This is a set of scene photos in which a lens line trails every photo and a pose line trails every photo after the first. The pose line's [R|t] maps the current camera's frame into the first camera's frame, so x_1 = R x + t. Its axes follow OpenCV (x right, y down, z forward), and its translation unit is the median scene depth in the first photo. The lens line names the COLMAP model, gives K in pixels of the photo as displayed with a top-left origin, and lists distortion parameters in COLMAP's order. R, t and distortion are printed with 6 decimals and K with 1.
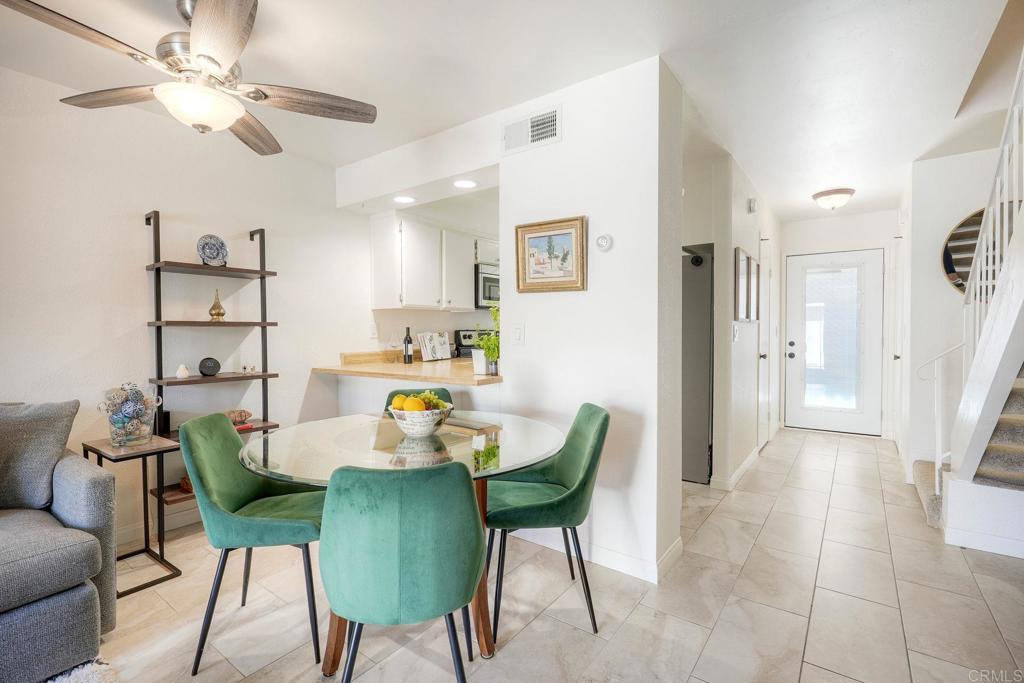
lens RADIAL K [[471.3, 0, 512.7], [0, 471.3, 342.5], [0, 0, 1]] dist [-0.013451, 0.005398]
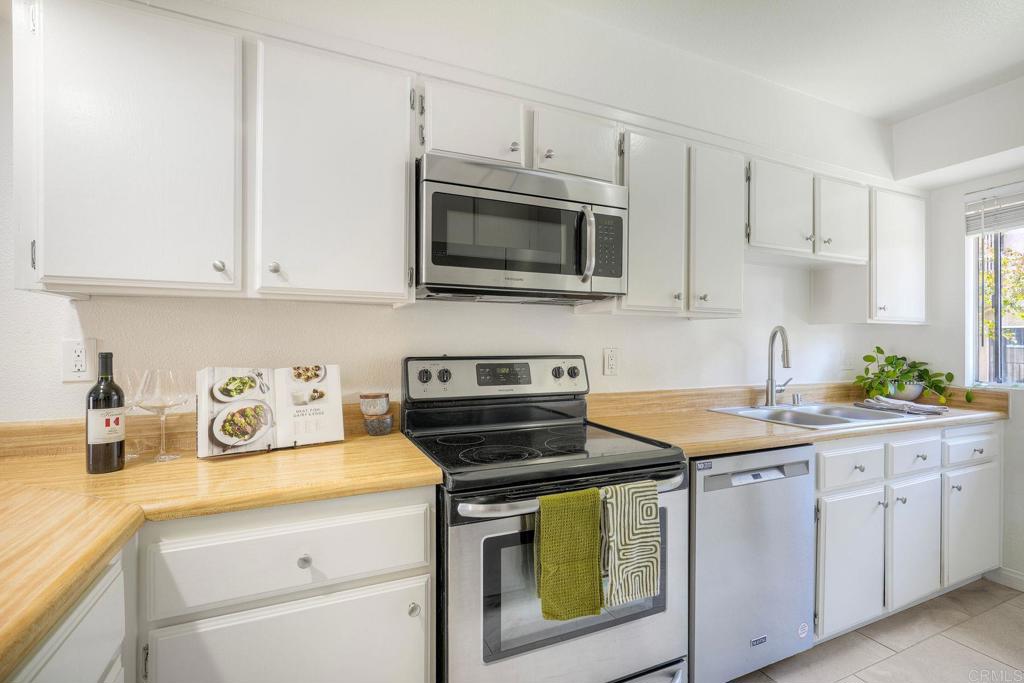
lens RADIAL K [[471.3, 0, 514.7], [0, 471.3, 341.9], [0, 0, 1]] dist [-0.013451, 0.005398]
pose [[0.875914, 0.002352, -0.482462, 0.247823], [-0.016352, 0.999558, -0.024815, -0.056825], [0.482190, 0.029625, 0.875566, 1.340896]]
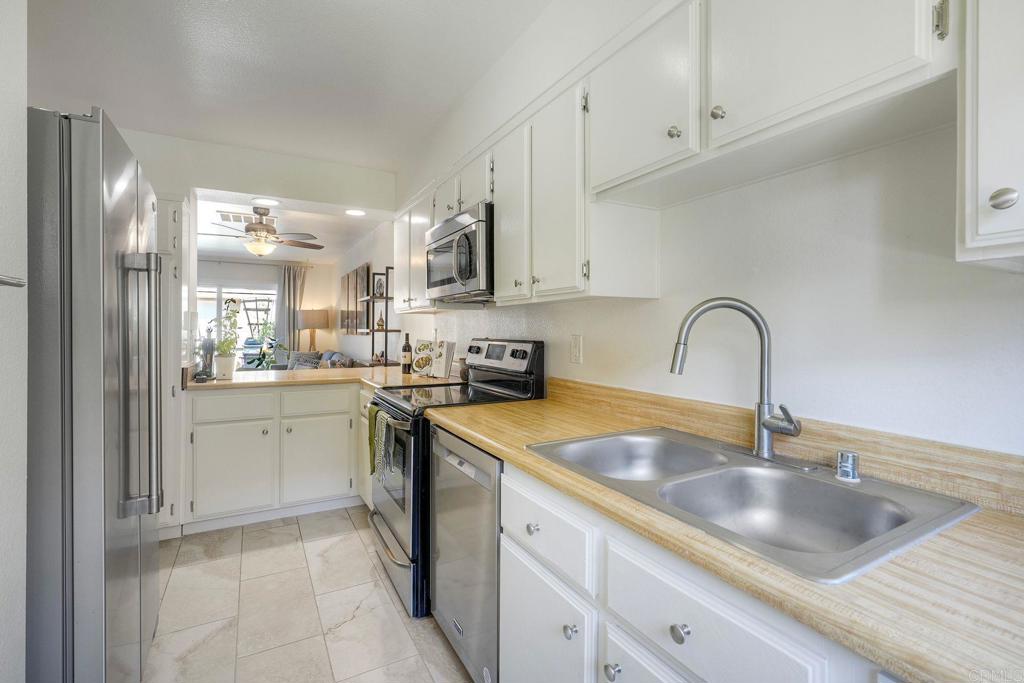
lens RADIAL K [[471.3, 0, 526.6], [0, 471.3, 325.4], [0, 0, 1]] dist [-0.013451, 0.005398]
pose [[-0.398310, -0.006373, -0.917229, 0.799087], [-0.025264, 0.999673, 0.004026, -0.088685], [0.916903, 0.024776, -0.398340, 2.438952]]
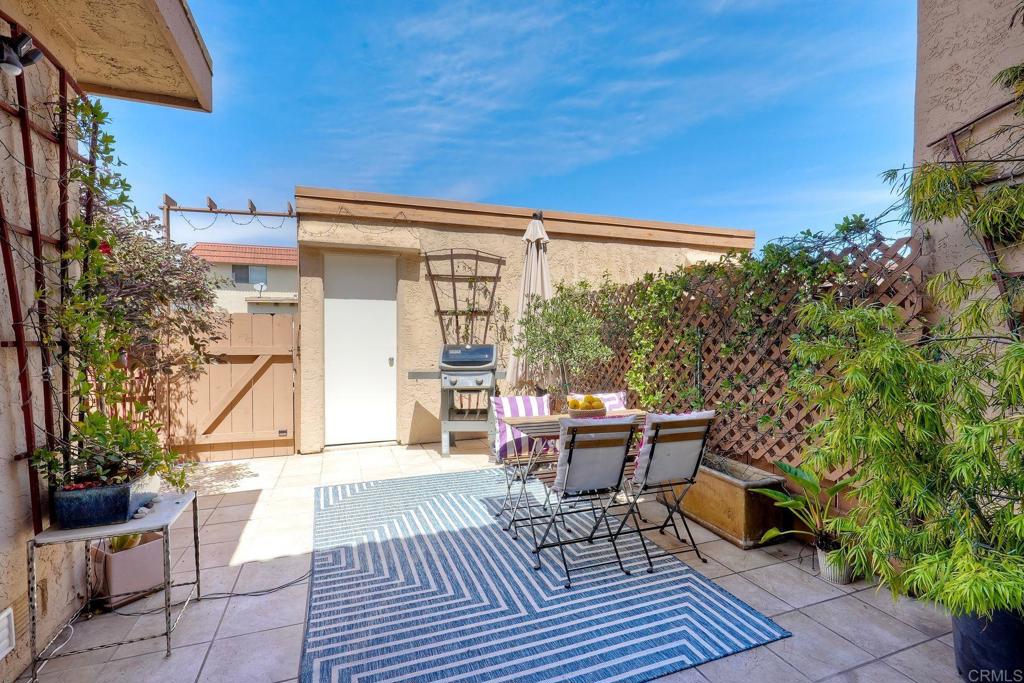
lens RADIAL K [[471.3, 0, 515.2], [0, 471.3, 347.4], [0, 0, 1]] dist [-0.013451, 0.005398]
pose [[-0.535602, 0.037427, -0.843641, -1.012082], [-0.018118, 0.998278, 0.055790, 0.022271], [0.844276, 0.045166, -0.534001, -0.831349]]
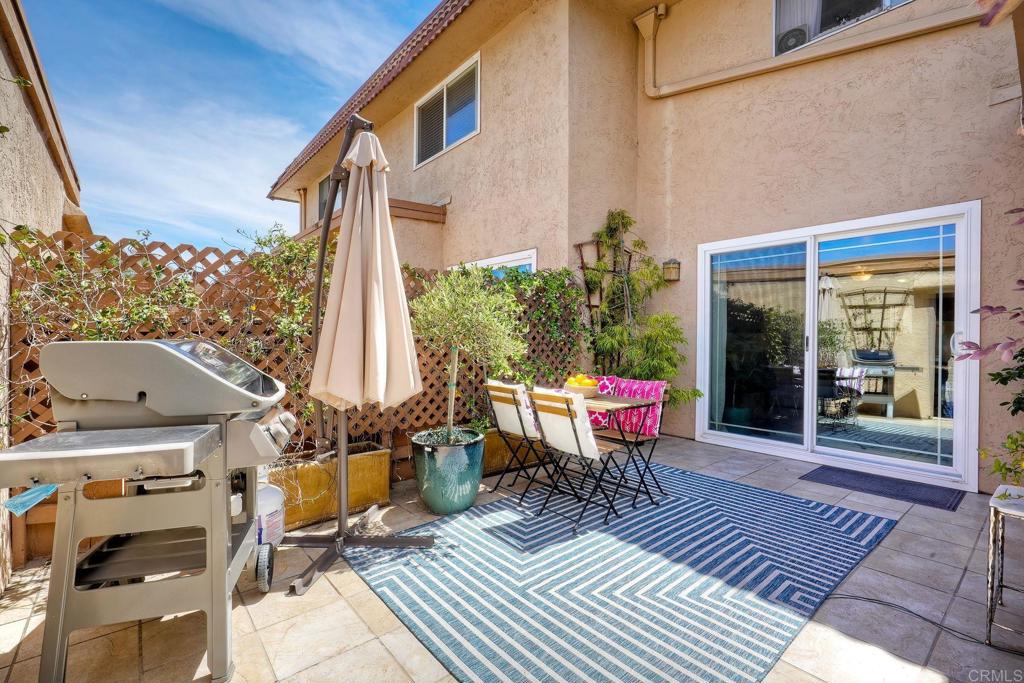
lens RADIAL K [[471.3, 0, 511.6], [0, 471.3, 339.6], [0, 0, 1]] dist [-0.013451, 0.005398]
pose [[0.973263, 0.013610, -0.229290, -1.908337], [-0.017911, 0.999700, -0.016684, 0.123592], [0.228994, 0.020344, 0.973215, -2.542508]]
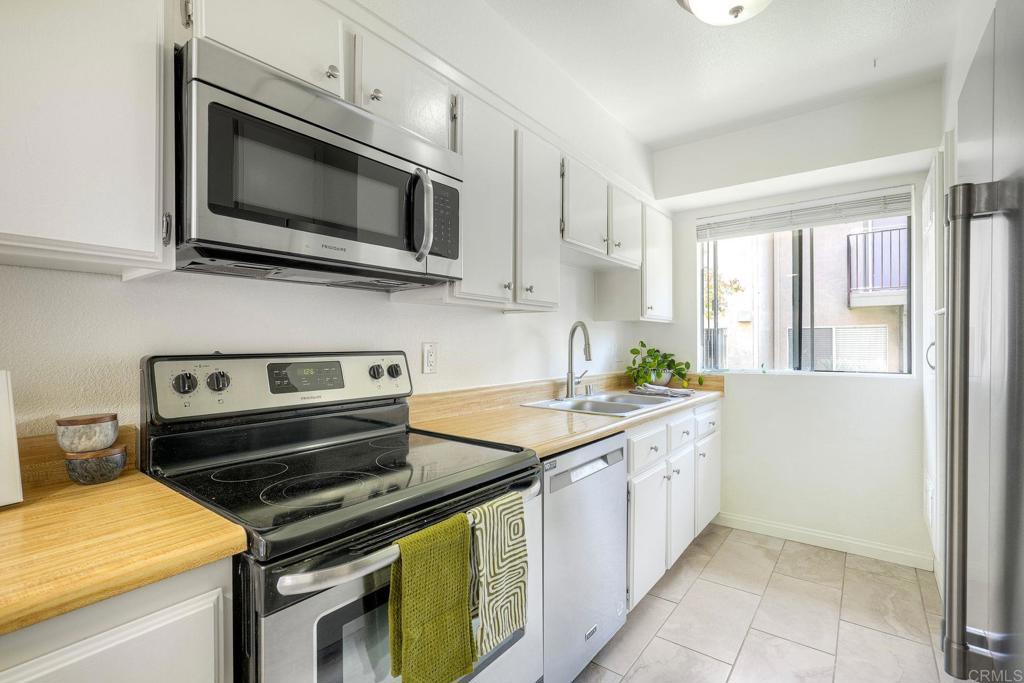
lens RADIAL K [[471.3, 0, 517.7], [0, 471.3, 342.7], [0, 0, 1]] dist [-0.013451, 0.005398]
pose [[0.999966, -0.000107, -0.008223, 0.132940], [-0.000098, 0.999690, -0.024905, -0.050449], [0.008223, 0.024905, 0.999656, 1.422786]]
